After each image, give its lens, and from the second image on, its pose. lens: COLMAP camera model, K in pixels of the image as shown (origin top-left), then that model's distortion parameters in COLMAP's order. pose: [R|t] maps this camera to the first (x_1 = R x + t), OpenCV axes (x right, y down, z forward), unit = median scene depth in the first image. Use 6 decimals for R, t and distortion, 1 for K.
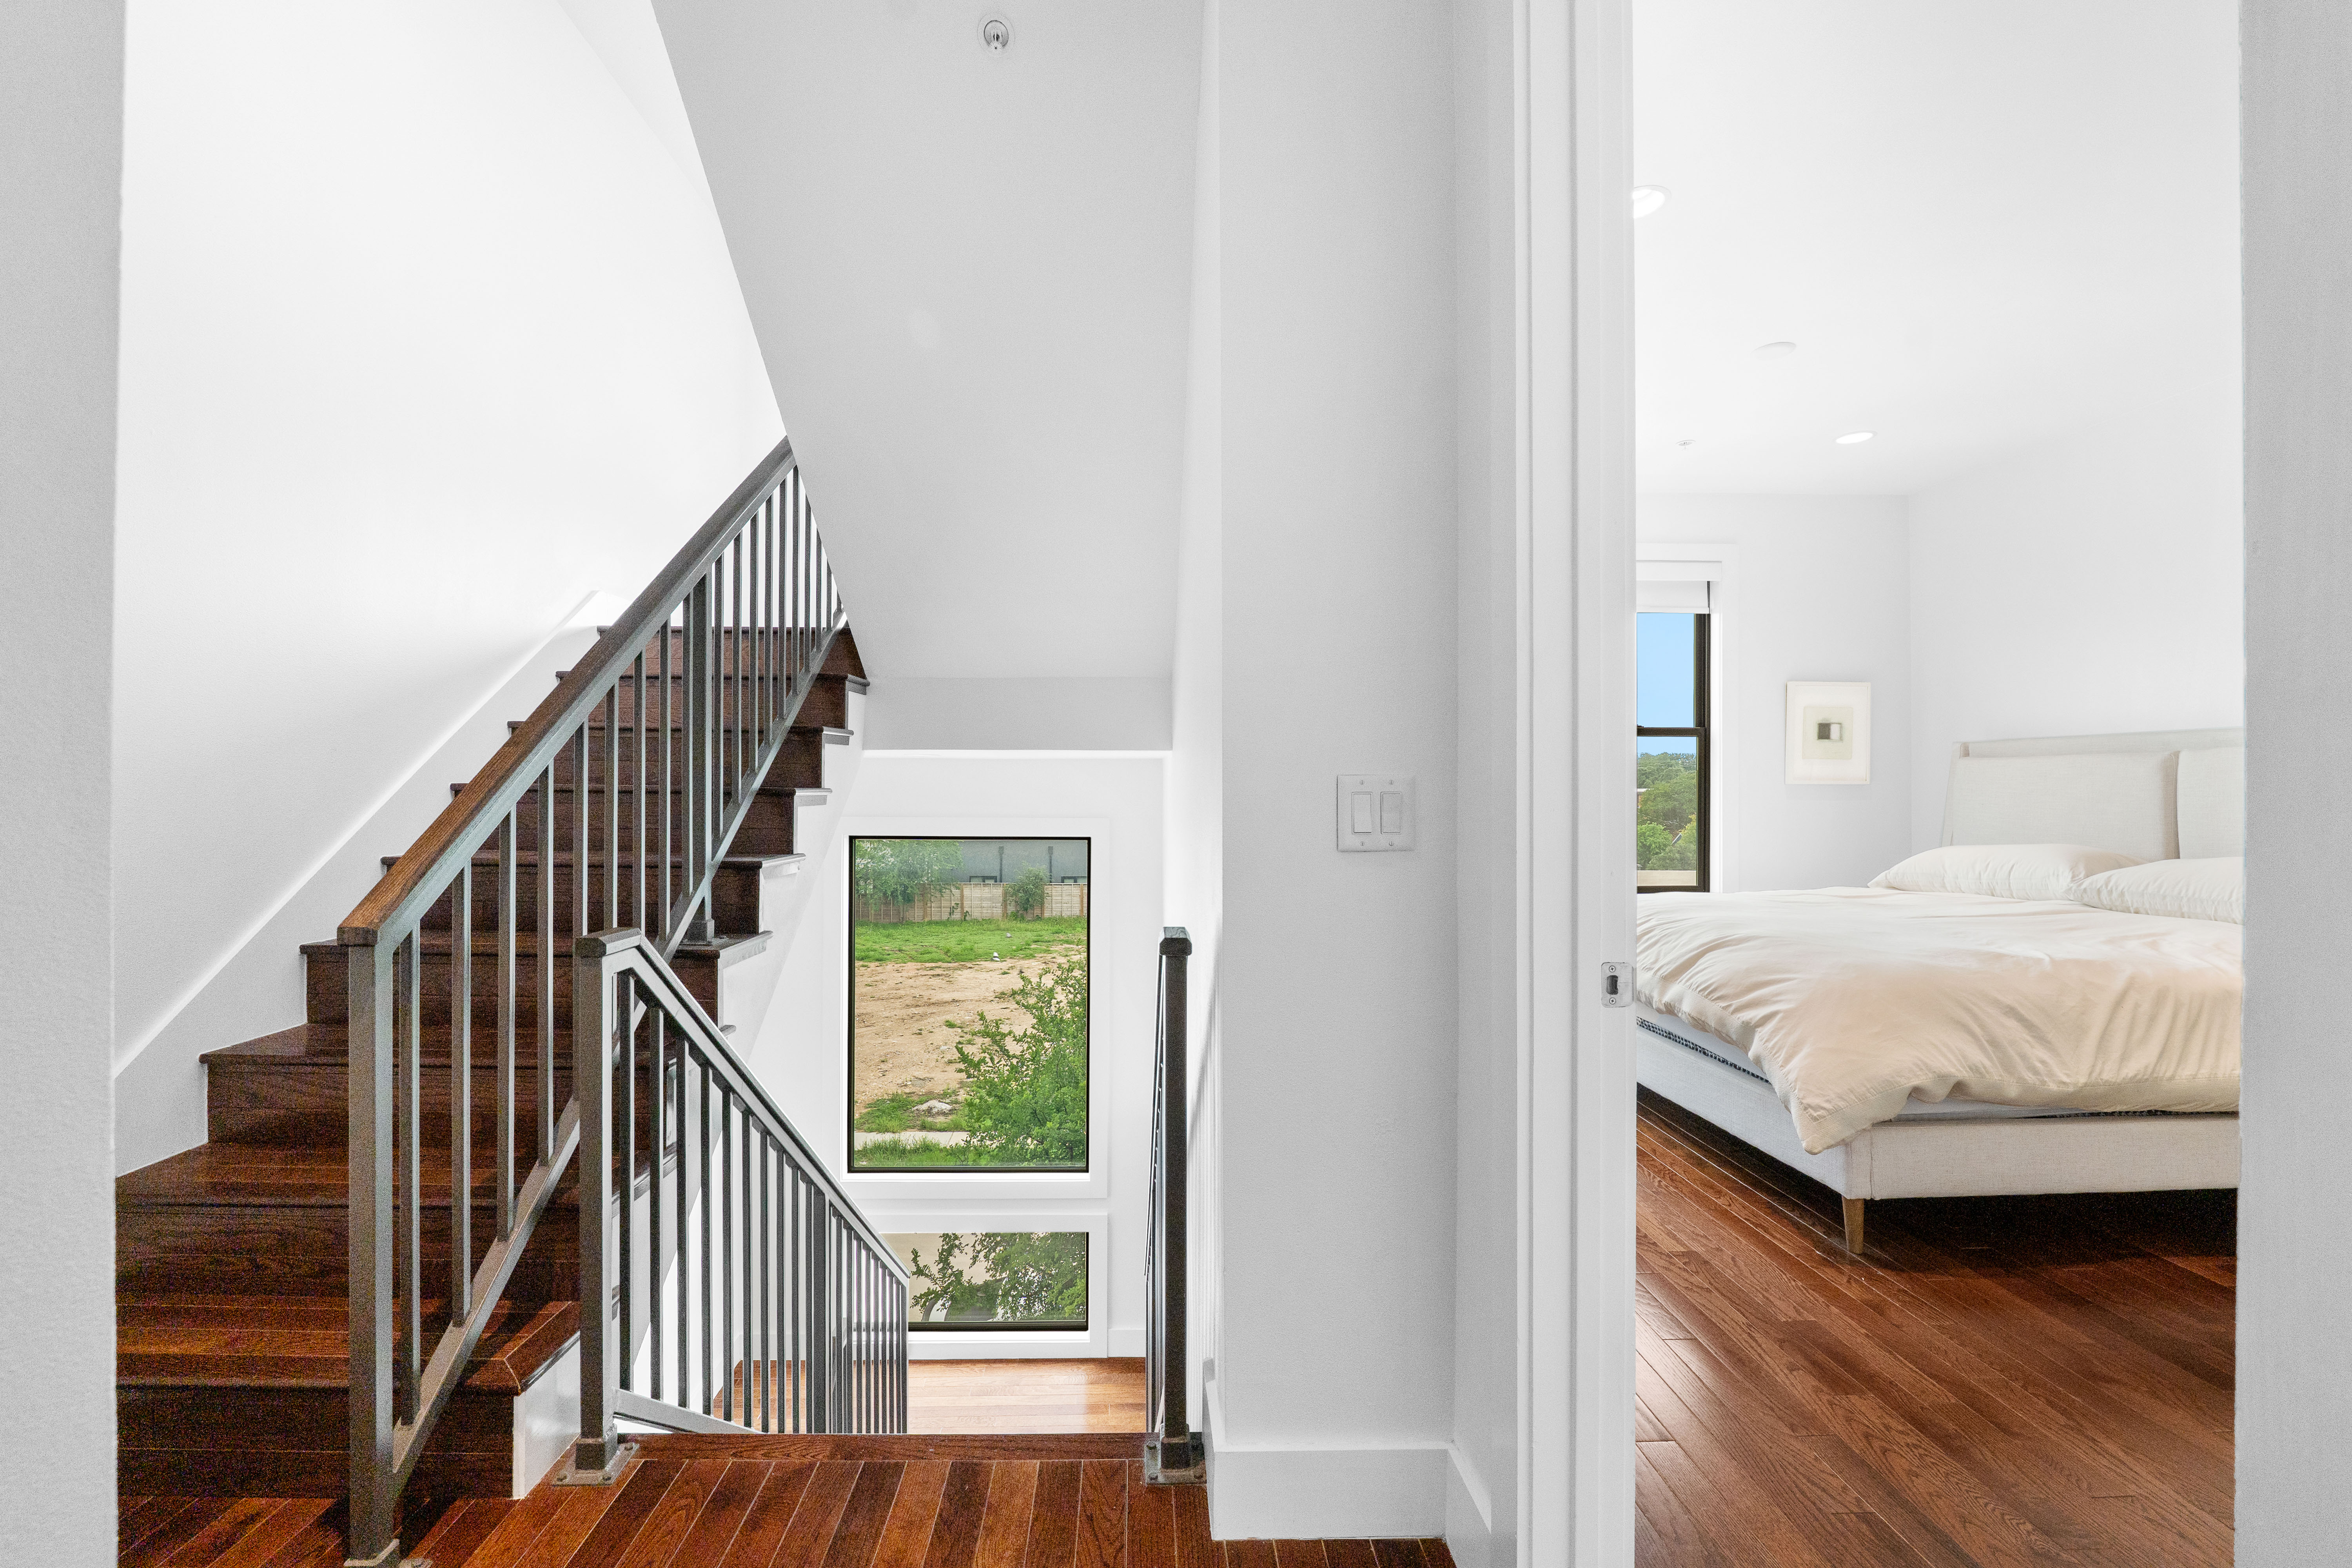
lens RADIAL K [[982.3, 0, 1170.3], [0, 982.3, 788.2], [0, 0, 1]] dist [-0.012817, -0.000435]
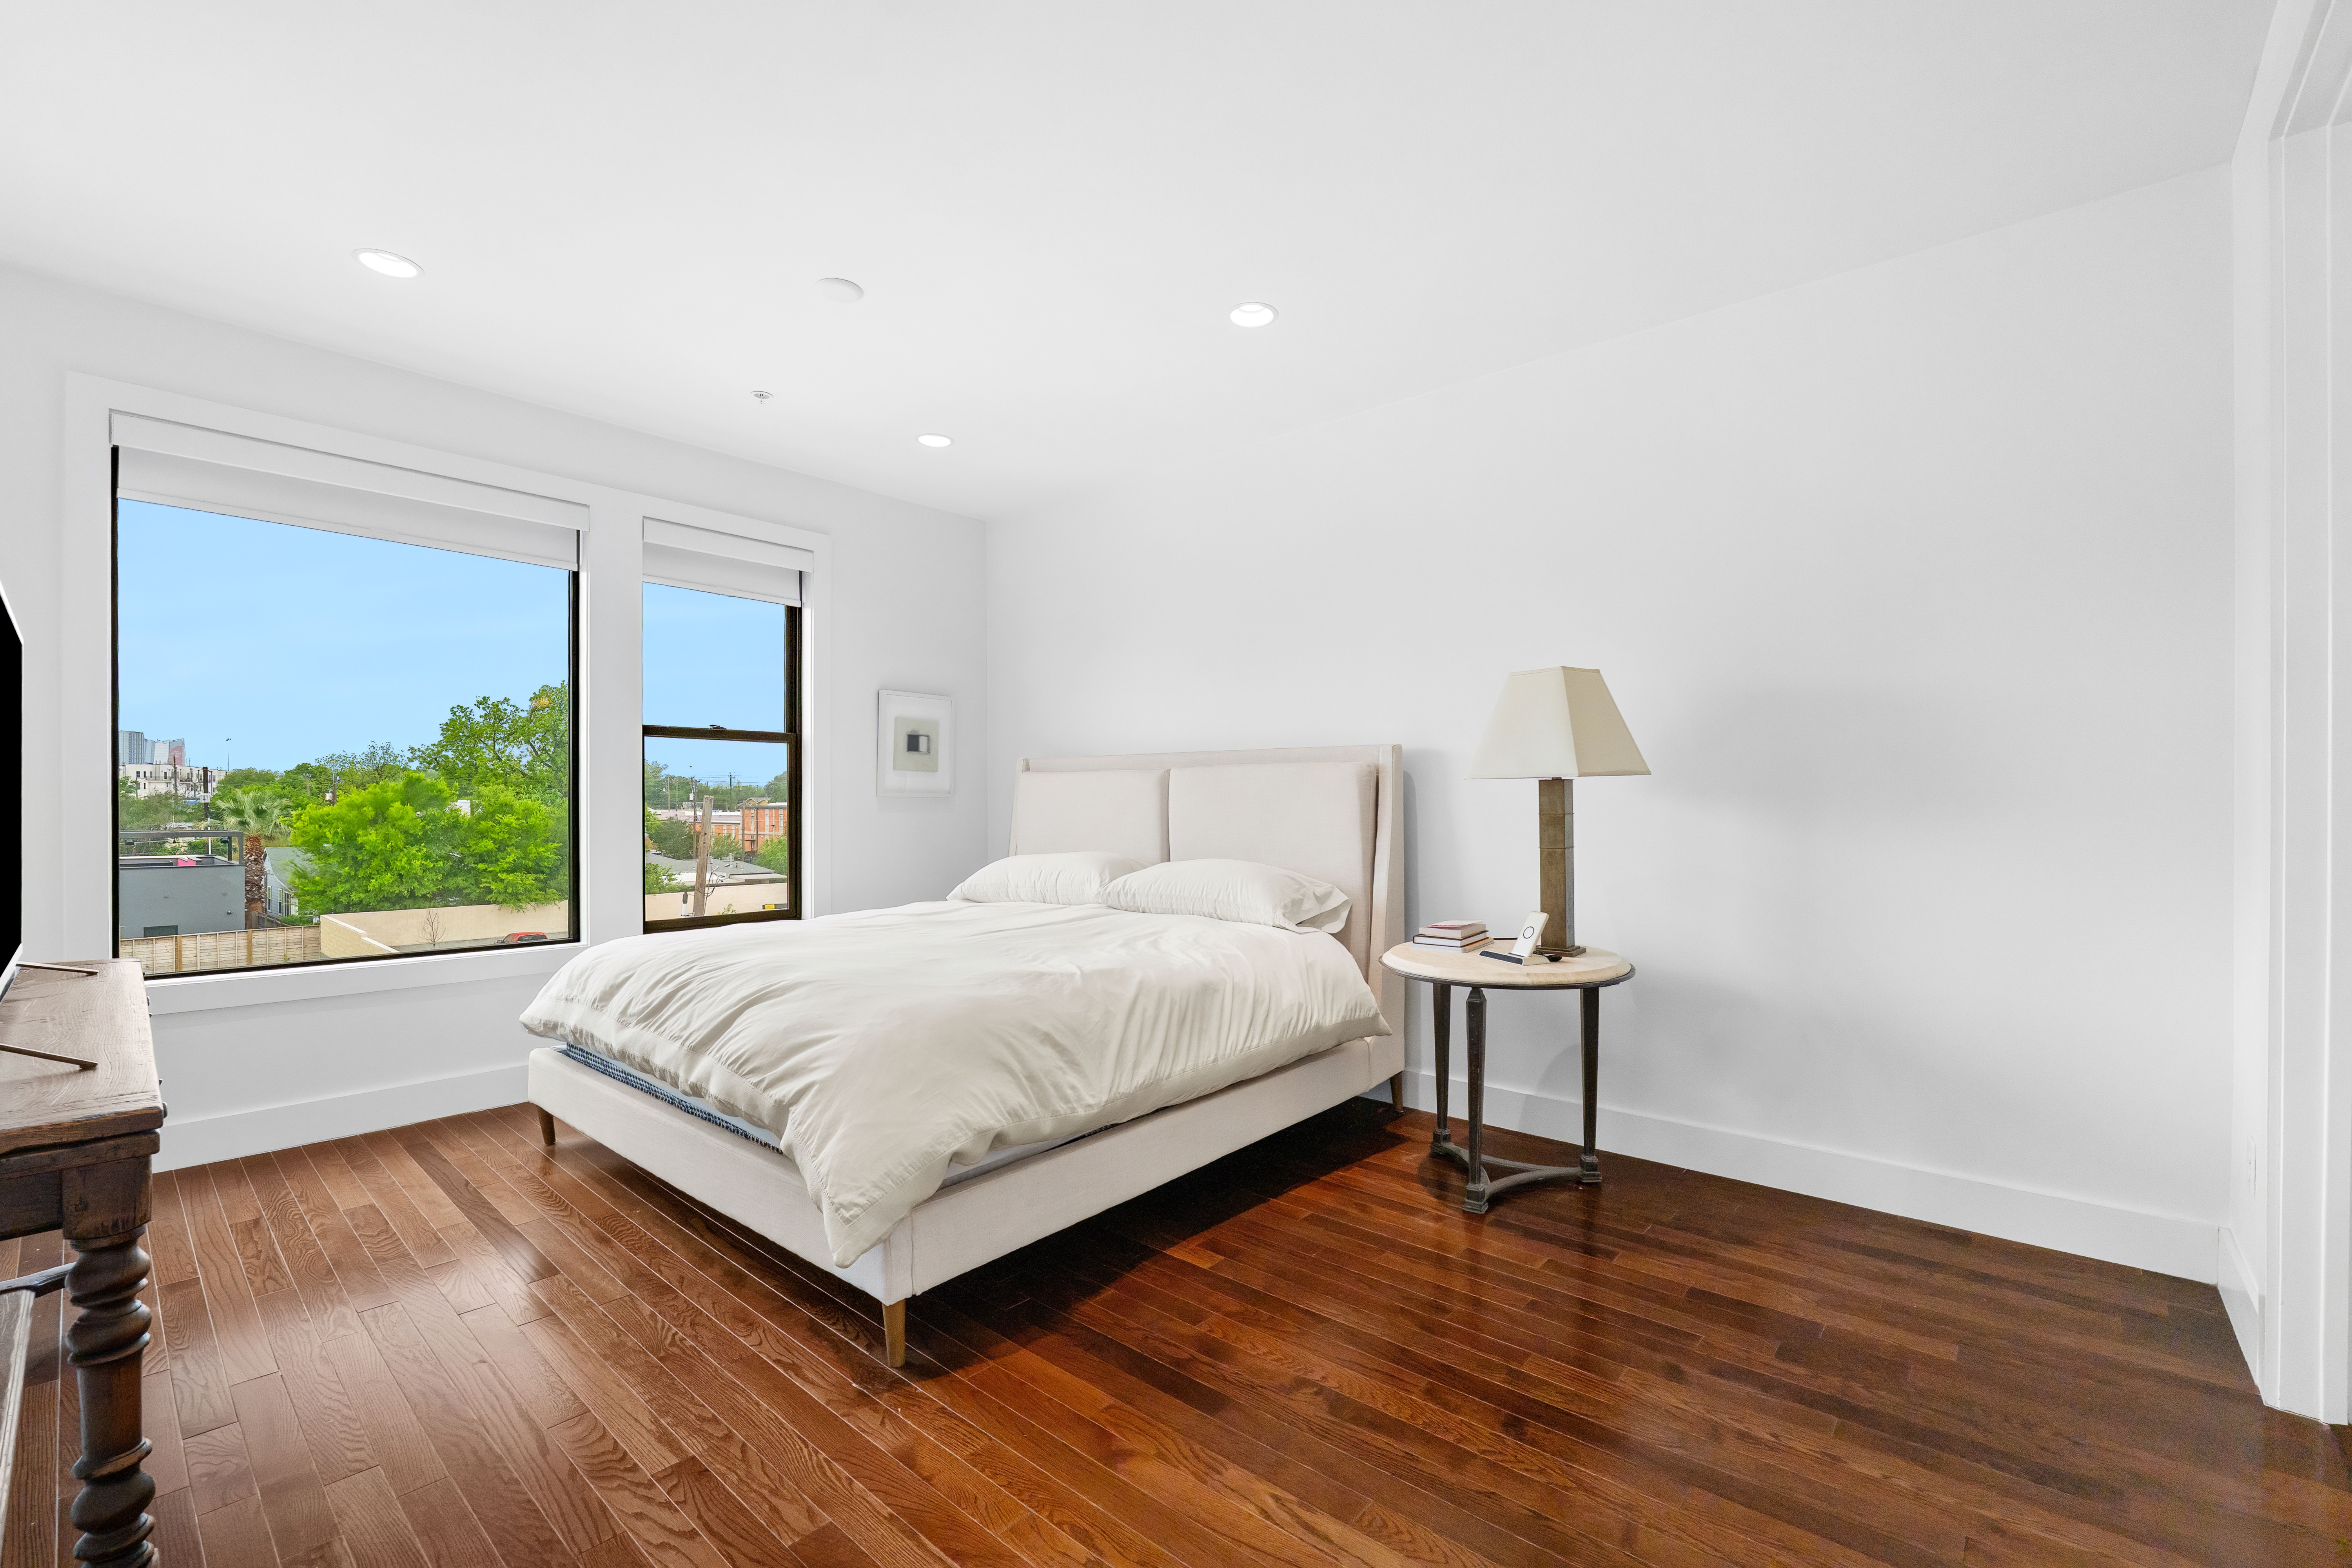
lens RADIAL K [[982.3, 0, 1170.3], [0, 982.3, 788.2], [0, 0, 1]] dist [-0.012817, -0.000435]
pose [[0.687129, 0.012929, 0.726420, 0.244119], [-0.002615, 0.999879, -0.015323, 0.003558], [-0.726531, 0.008629, 0.687080, 0.249341]]
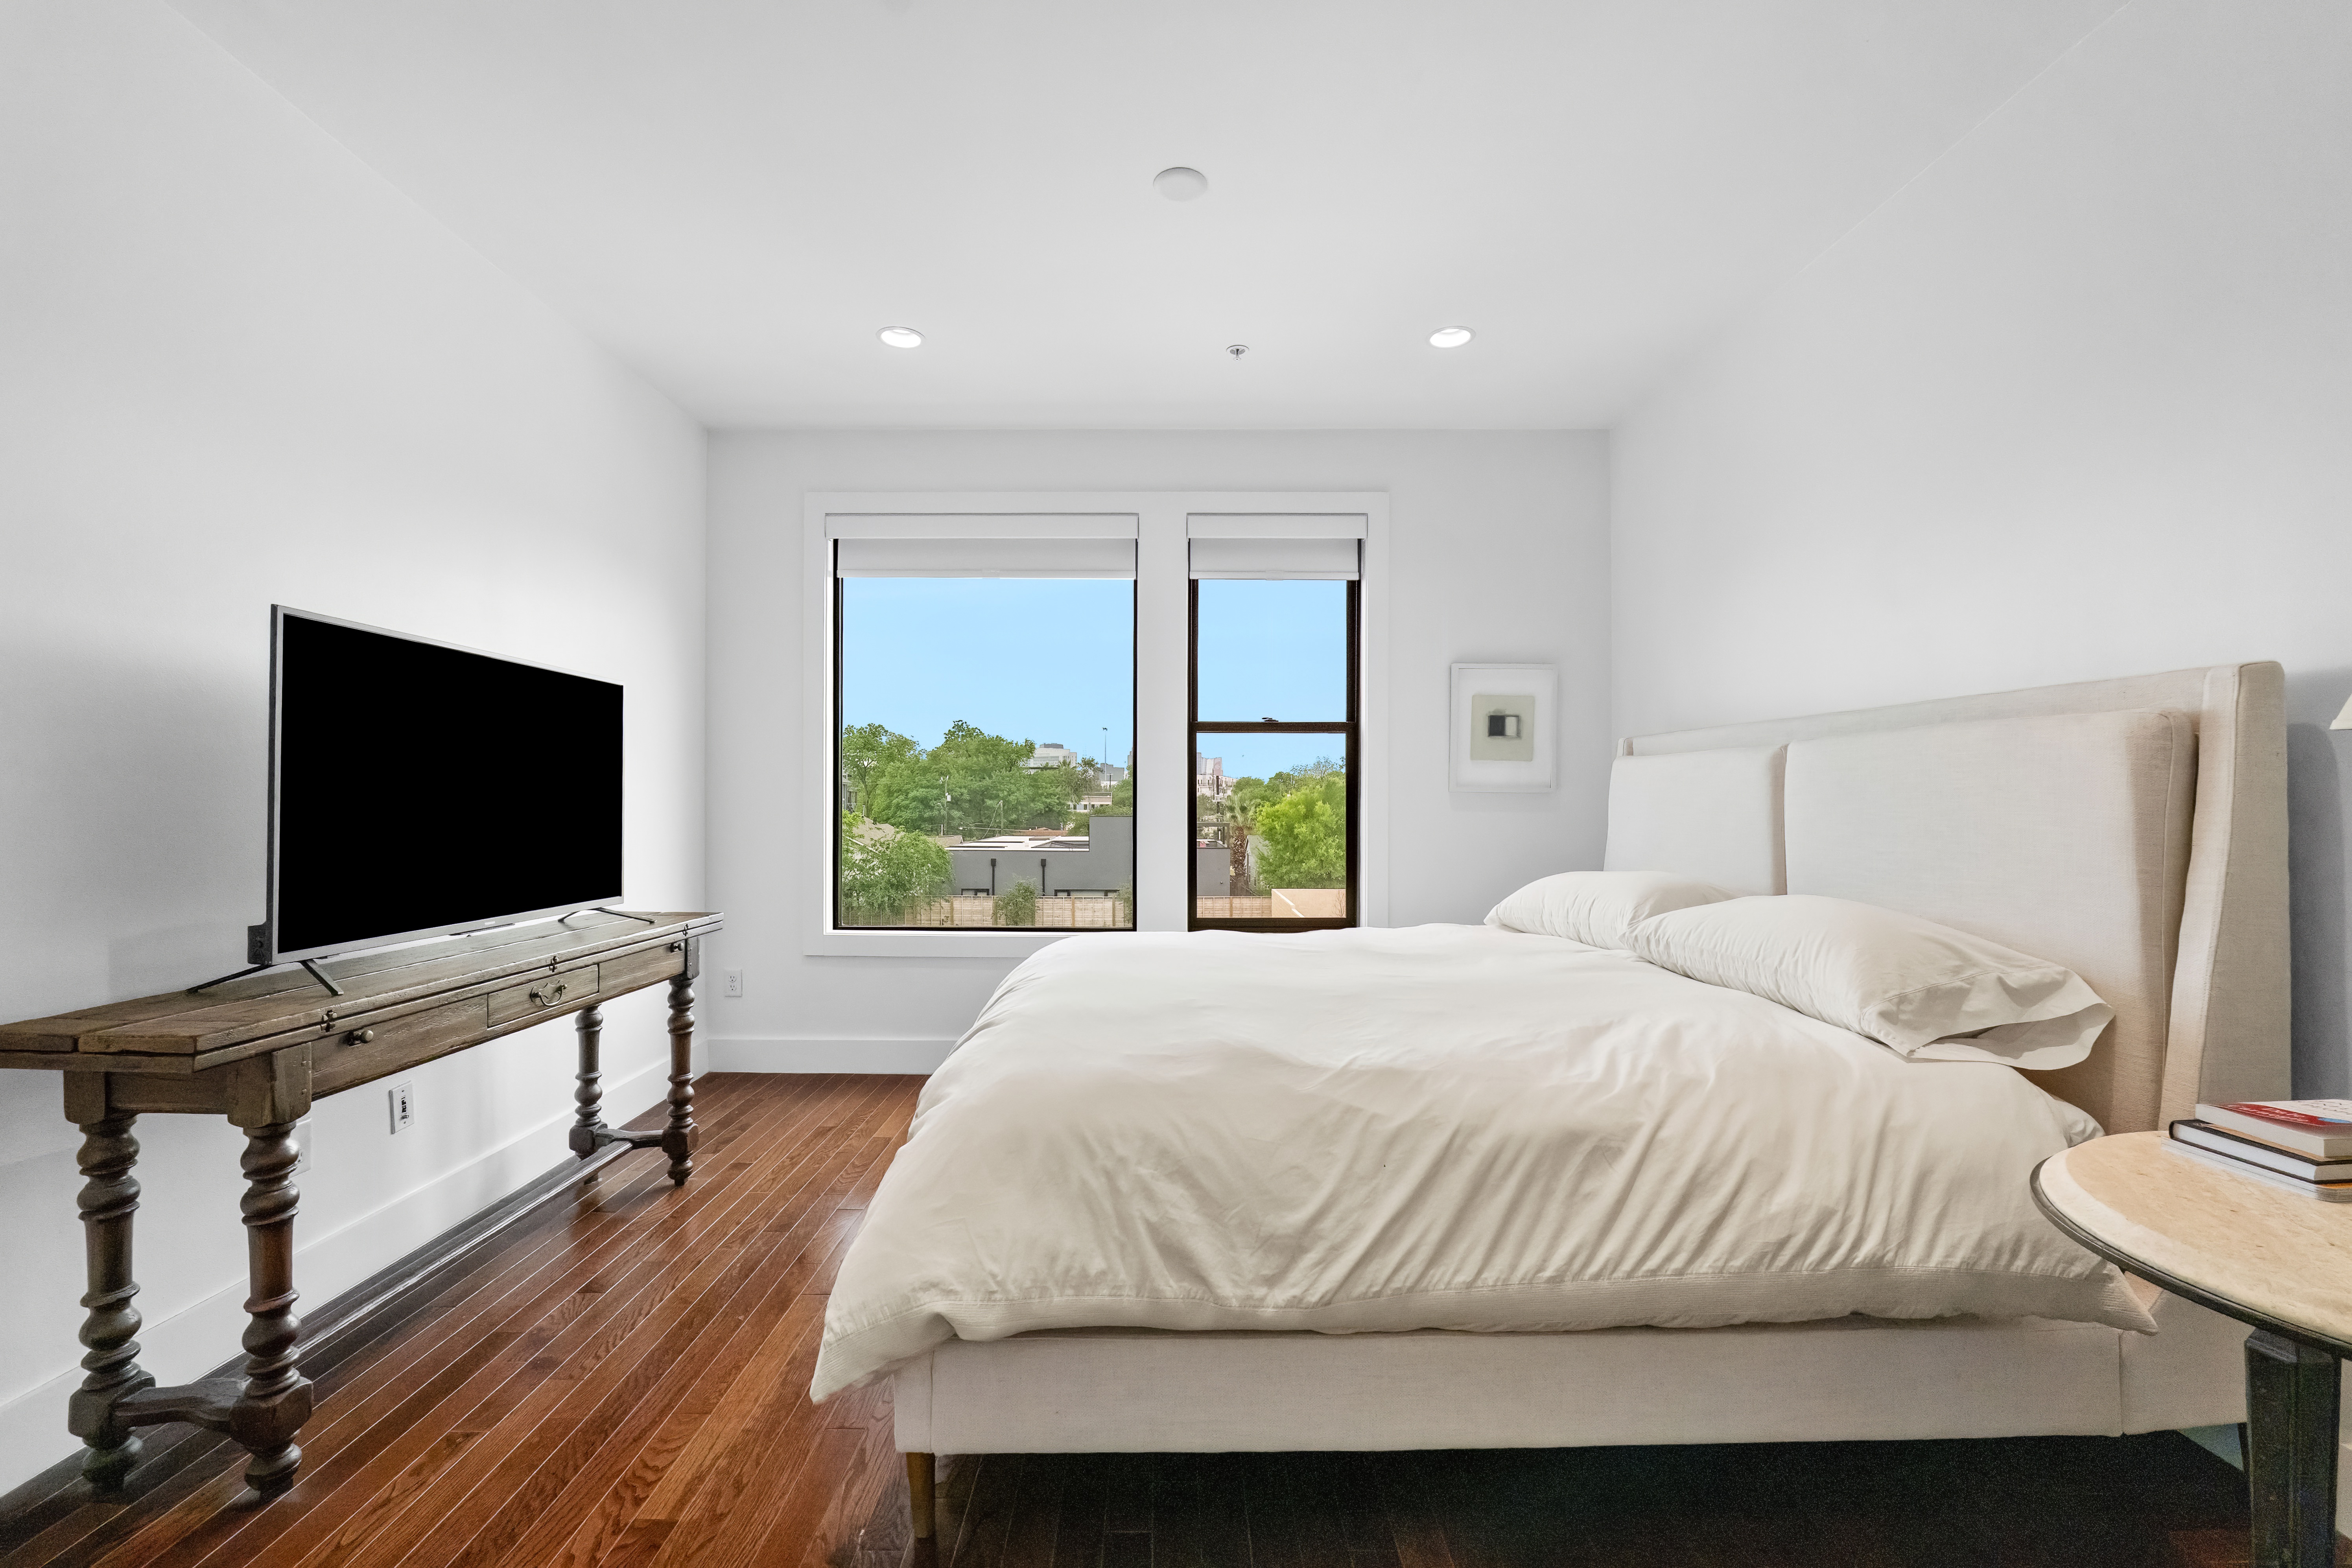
lens RADIAL K [[986.9, 0, 1177.9], [0, 986.9, 792.2], [0, 0, 1]] dist [-0.013496, -0.000068]
pose [[0.999433, 0.003750, -0.033454, 0.828545], [-0.004017, 0.999961, -0.007912, 0.006980], [0.033423, 0.008042, 0.999409, 0.354202]]
